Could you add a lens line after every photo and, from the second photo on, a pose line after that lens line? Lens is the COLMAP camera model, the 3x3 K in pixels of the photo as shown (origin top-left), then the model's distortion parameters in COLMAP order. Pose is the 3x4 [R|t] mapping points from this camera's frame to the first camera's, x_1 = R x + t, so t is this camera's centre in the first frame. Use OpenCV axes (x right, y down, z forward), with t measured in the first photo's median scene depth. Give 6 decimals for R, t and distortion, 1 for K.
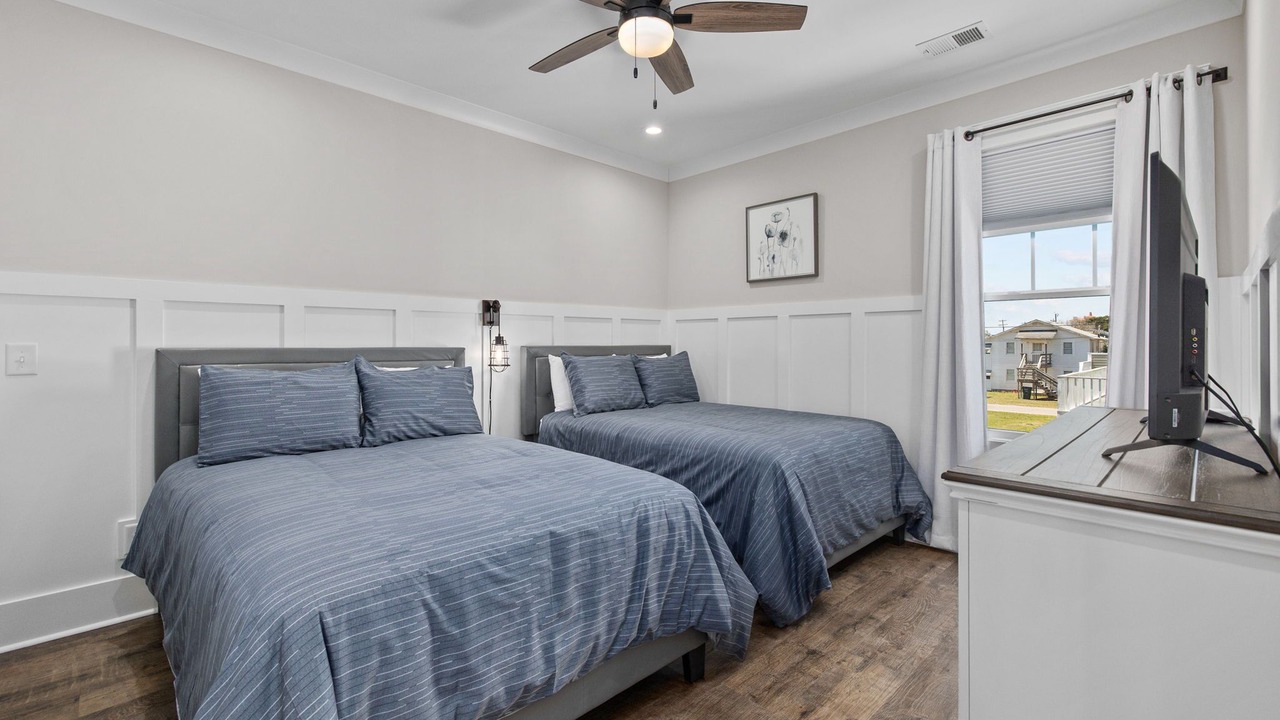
lens RADIAL K [[548.8, 0, 641.2], [0, 548.8, 352.7], [0, 0, 1]] dist [0.002796, -0.000086]
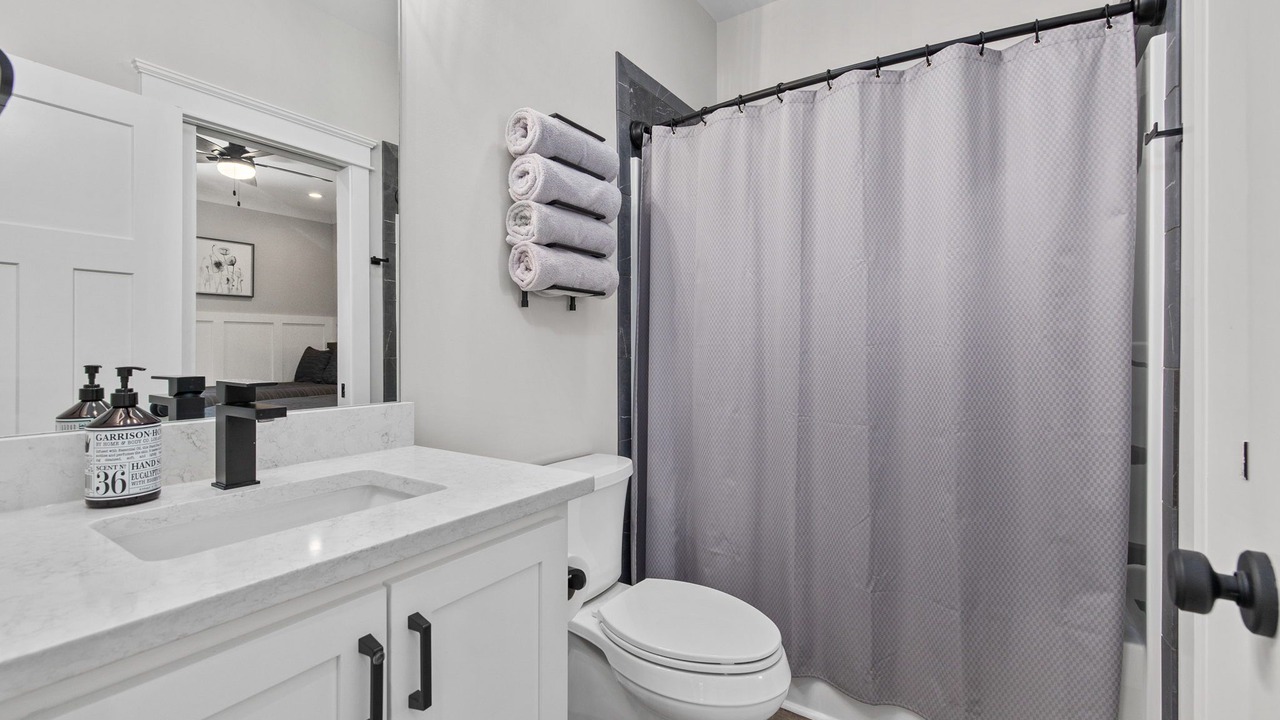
lens RADIAL K [[540.9, 0, 640.8], [0, 540.9, 353.7], [0, 0, 1]] dist [-0.000048, -0.000001]
pose [[-0.216630, -0.007825, 0.976222, -1.398662], [0.001837, 0.999963, 0.008423, 0.007355], [-0.976252, 0.003618, -0.216608, 0.265054]]
